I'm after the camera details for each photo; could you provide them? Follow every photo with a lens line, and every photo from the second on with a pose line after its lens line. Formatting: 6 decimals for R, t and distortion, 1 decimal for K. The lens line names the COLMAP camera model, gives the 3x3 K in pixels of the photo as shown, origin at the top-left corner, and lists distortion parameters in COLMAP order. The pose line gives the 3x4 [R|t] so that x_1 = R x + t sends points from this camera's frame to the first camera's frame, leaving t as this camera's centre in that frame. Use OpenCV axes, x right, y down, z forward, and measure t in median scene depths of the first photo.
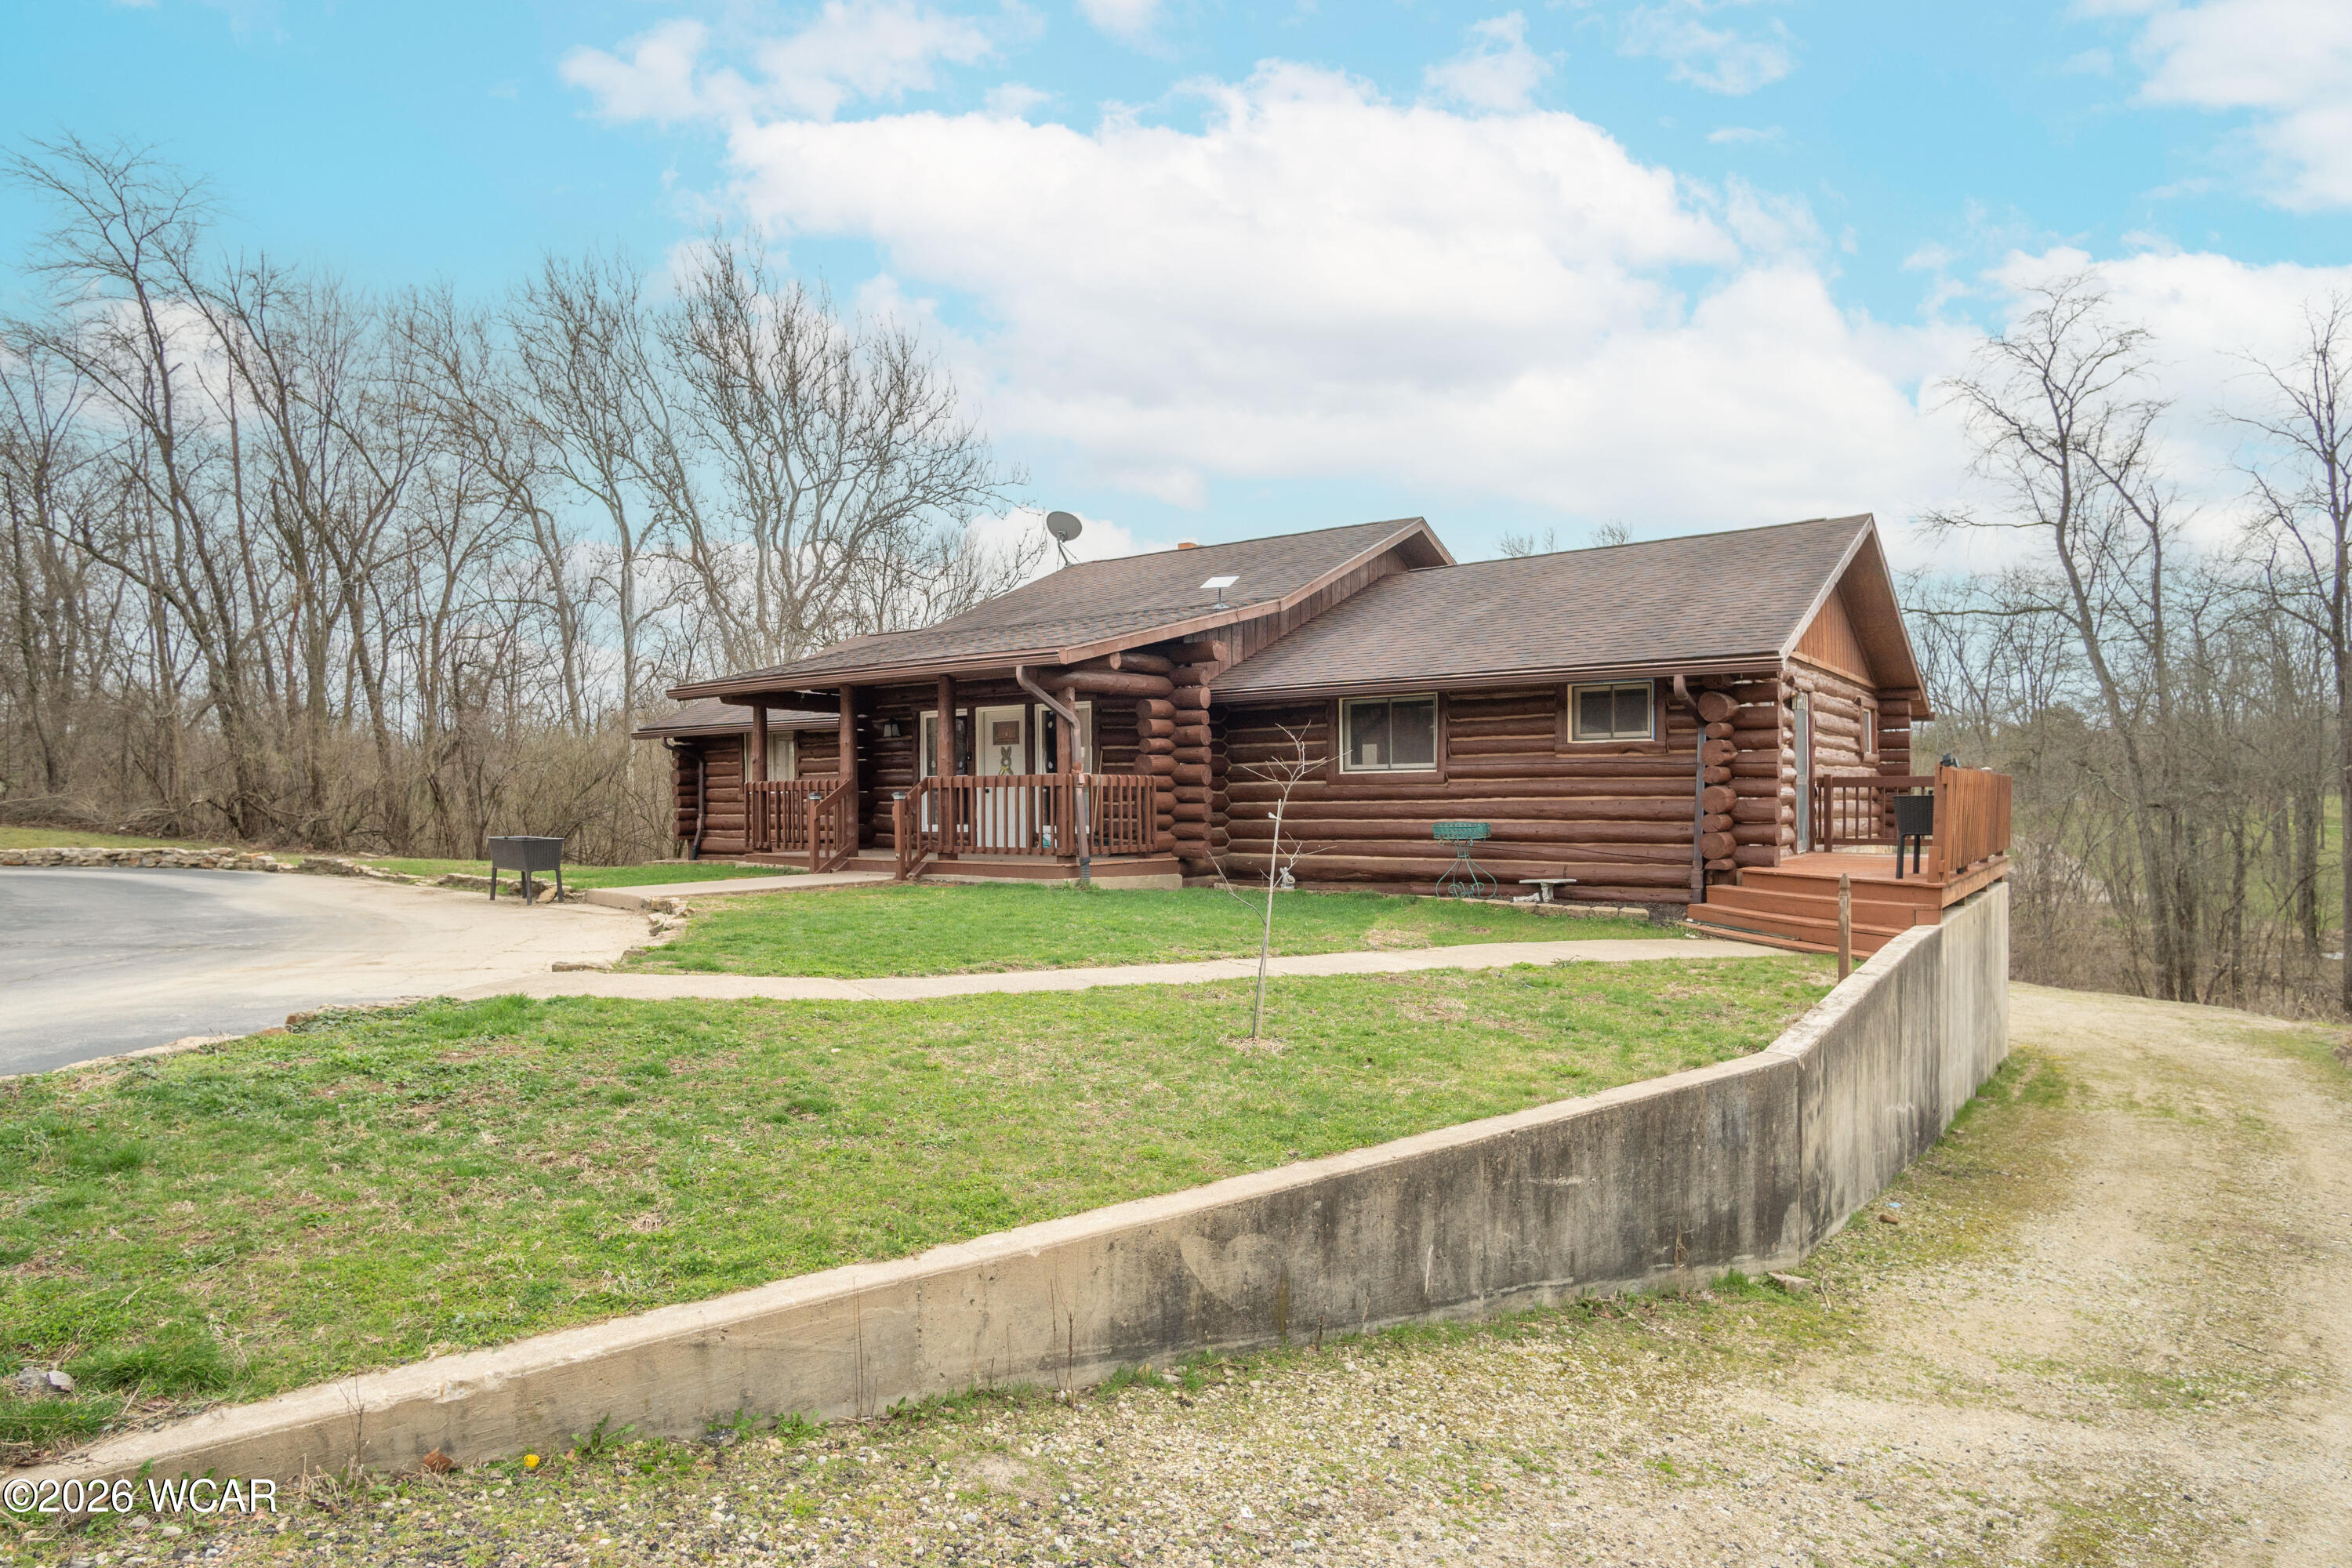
lens RADIAL K [[1328.8, 0, 1170.5], [0, 1328.8, 800.5], [0, 0, 1]] dist [-0.023006, -0.000046]
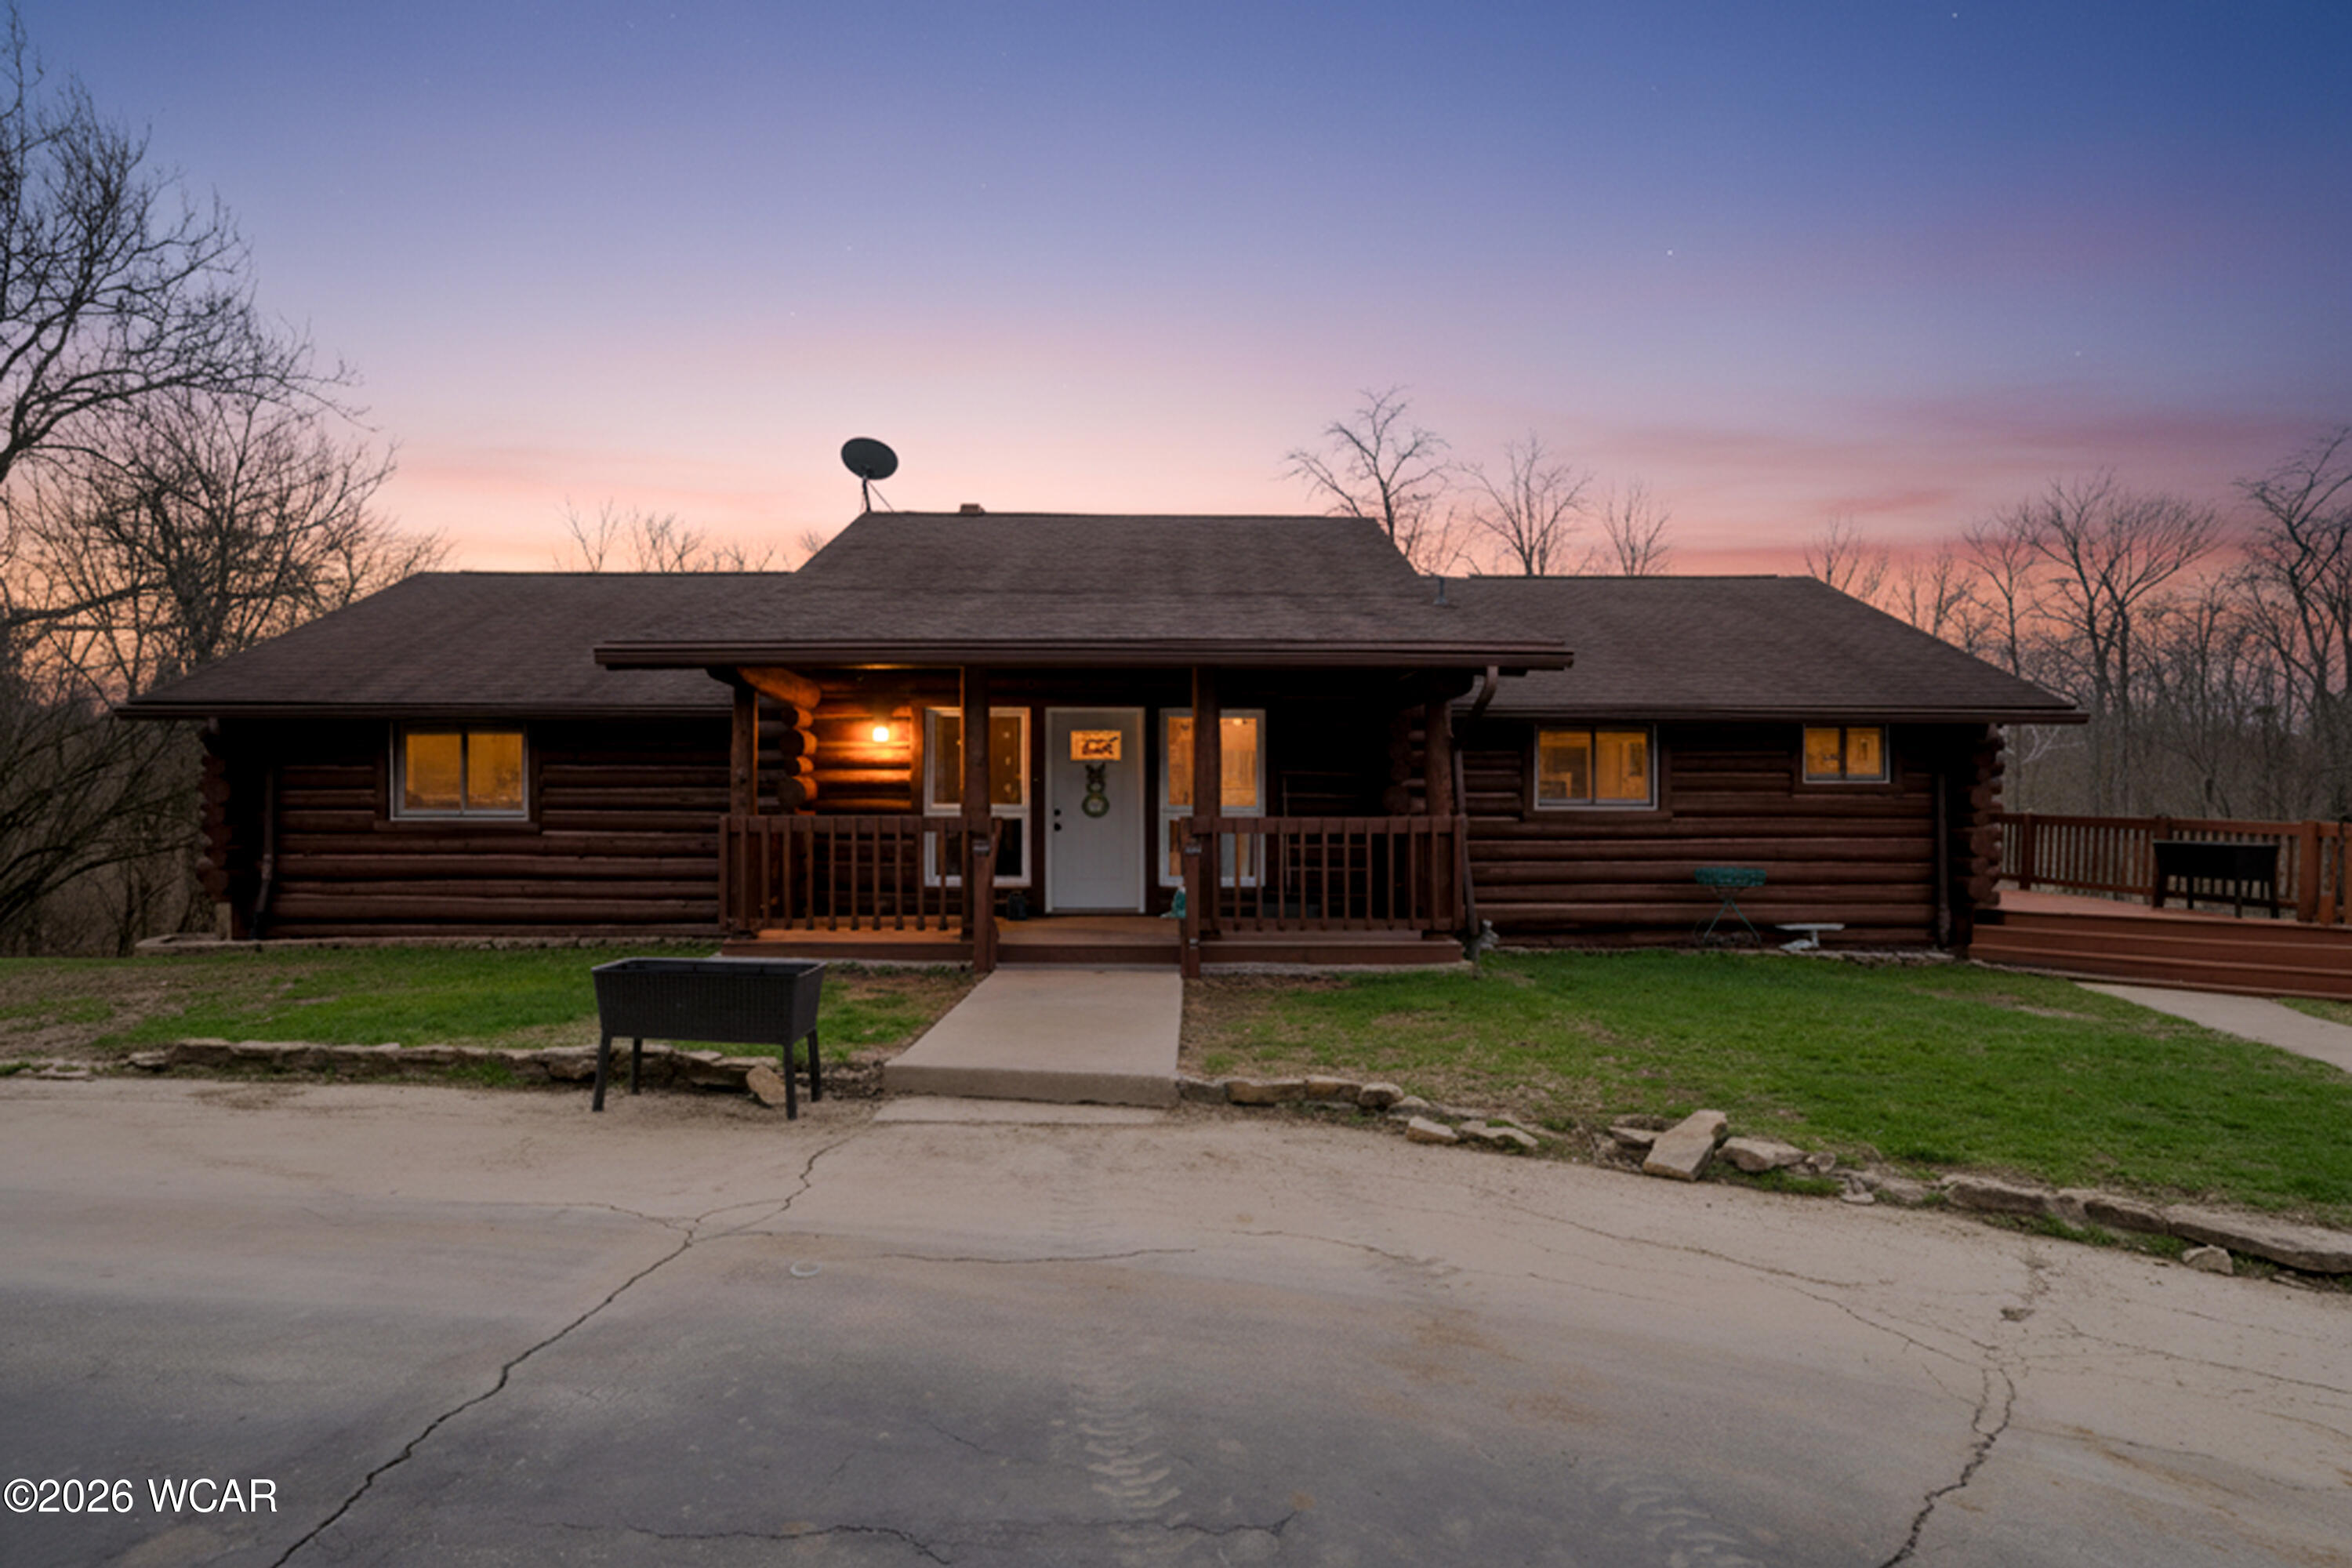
lens RADIAL K [[1257.9, 0, 1176.0], [0, 1257.9, 784.0], [0, 0, 1]] dist [-0.028165, 0.015481]
pose [[0.790827, 0.010548, 0.611949, -0.475762], [-0.007597, 0.999944, -0.007417, -0.024435], [-0.611992, 0.001217, 0.790863, 0.423320]]
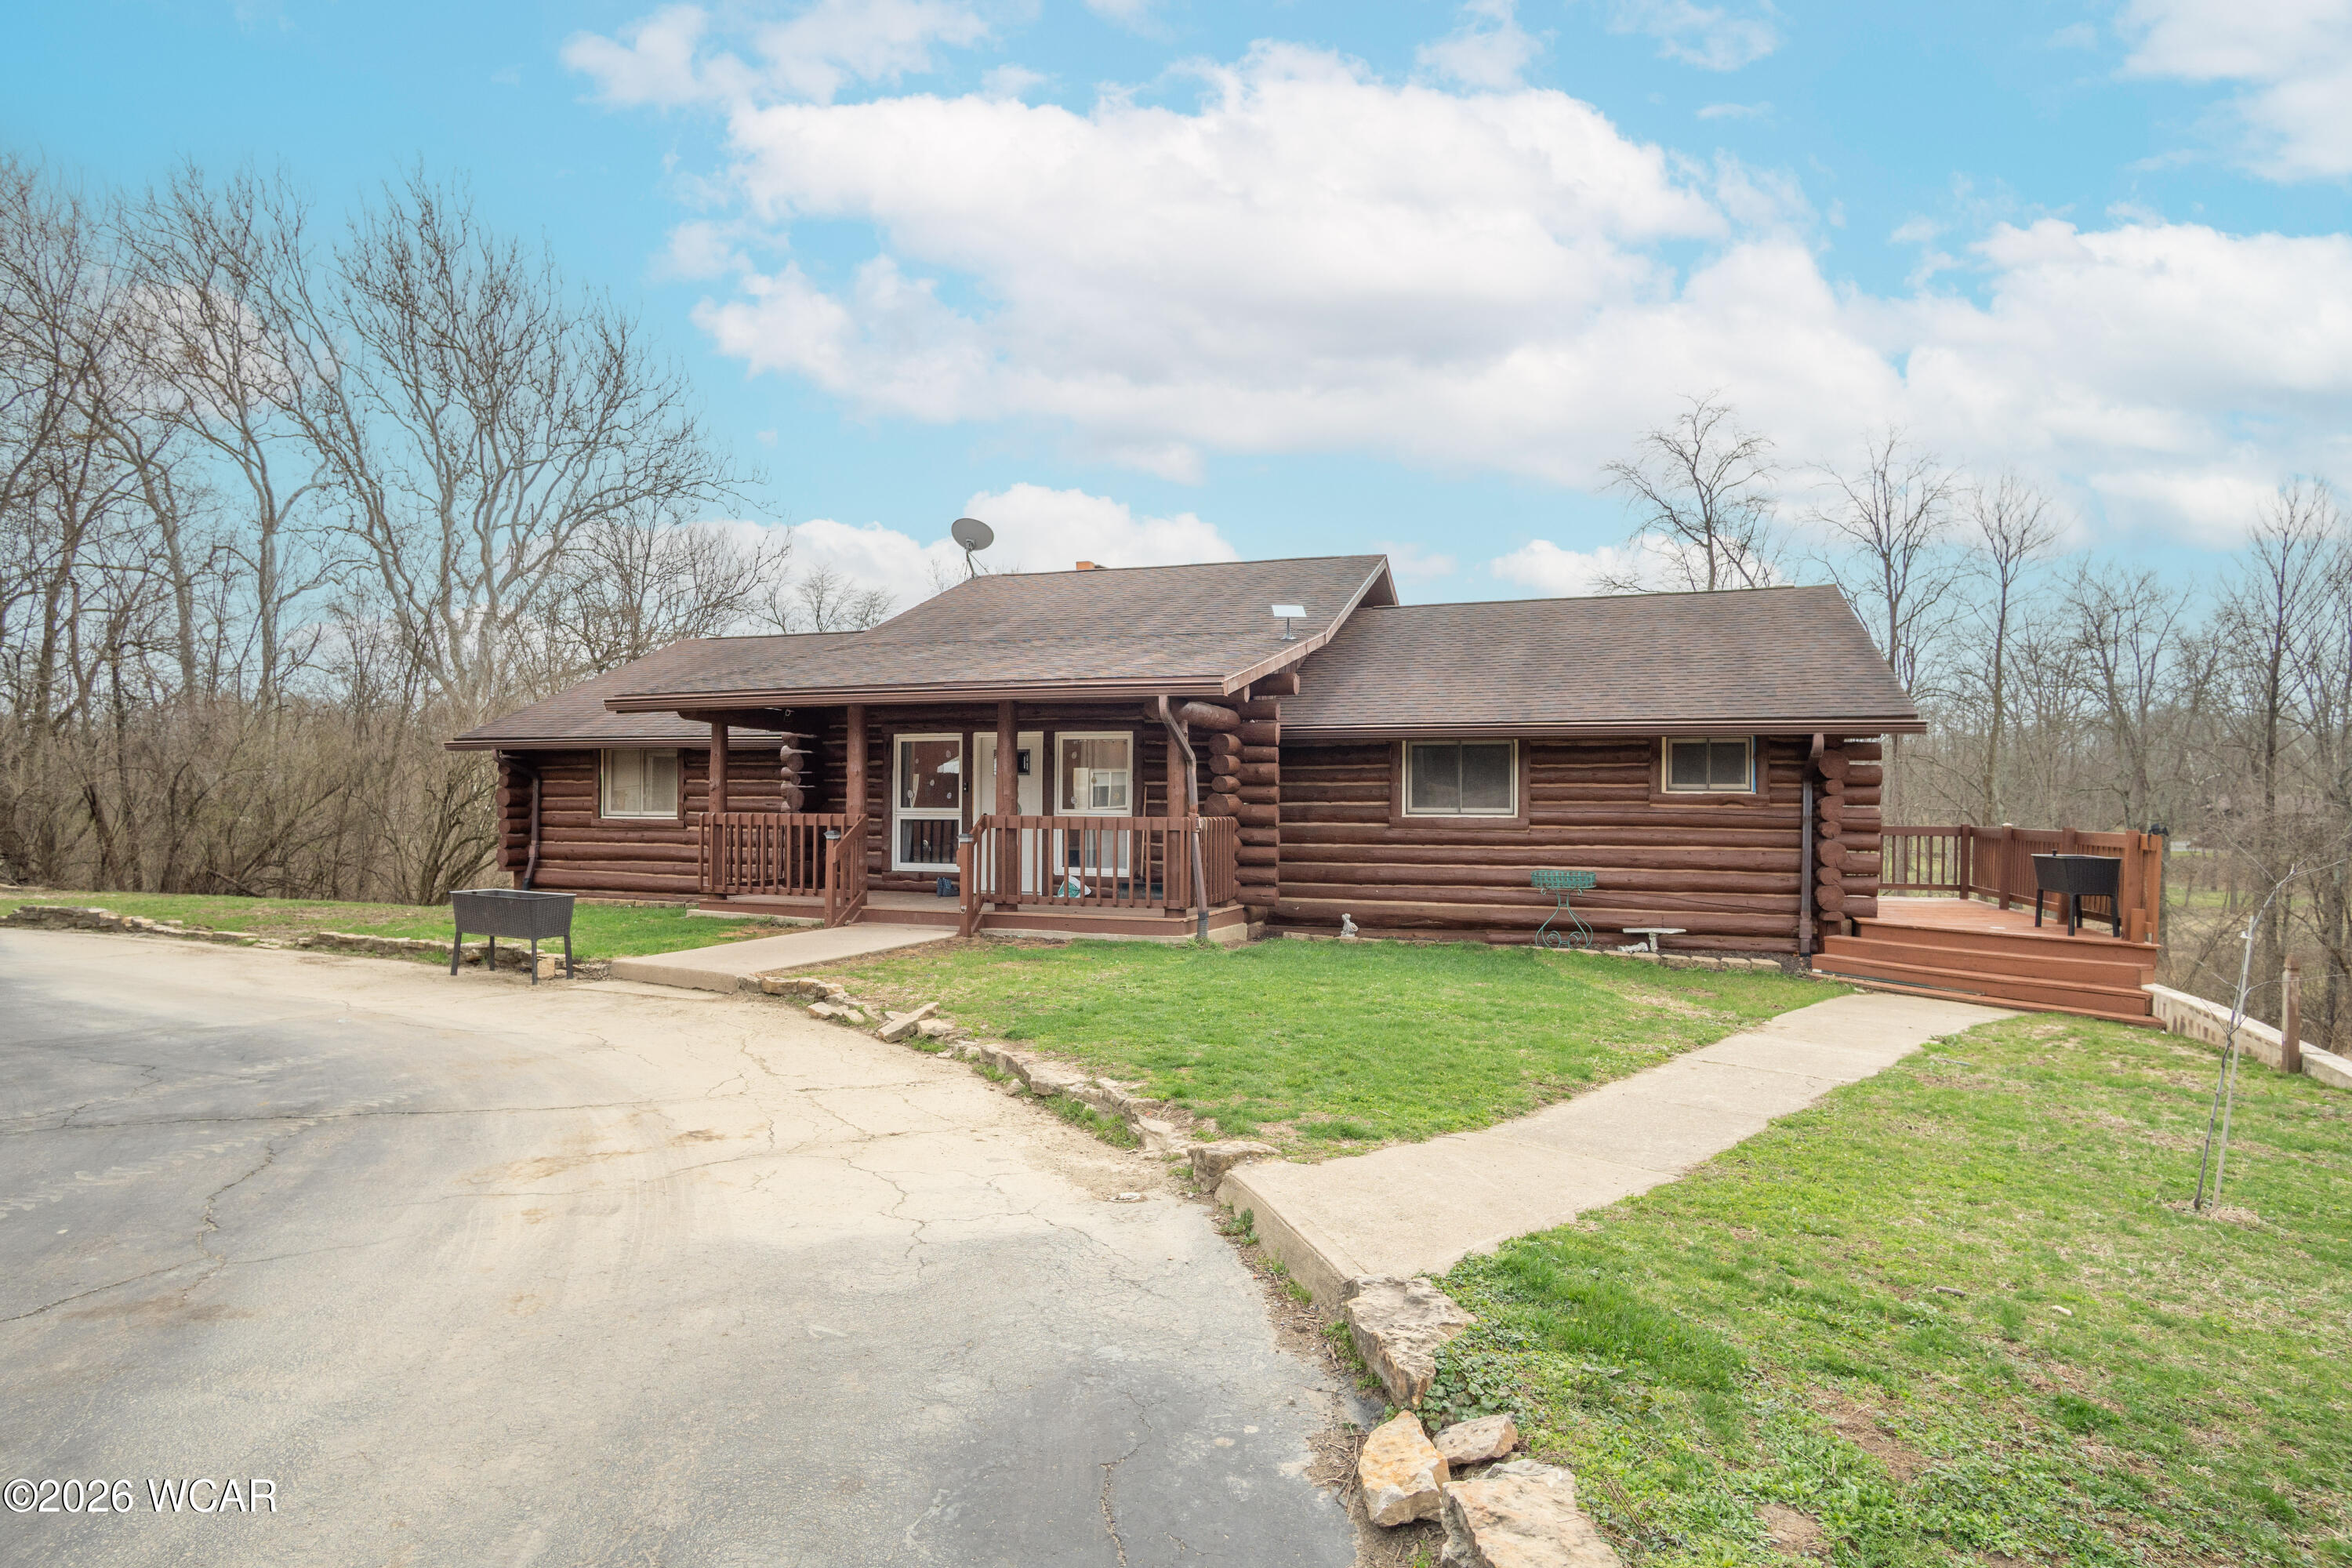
lens RADIAL K [[1257.9, 0, 1176.0], [0, 1257.9, 784.0], [0, 0, 1]] dist [-0.028165, 0.015481]
pose [[0.954284, 0.020147, 0.298221, -0.258450], [-0.014382, 0.999665, -0.021515, -0.018559], [-0.298554, 0.016243, 0.954254, 0.150855]]
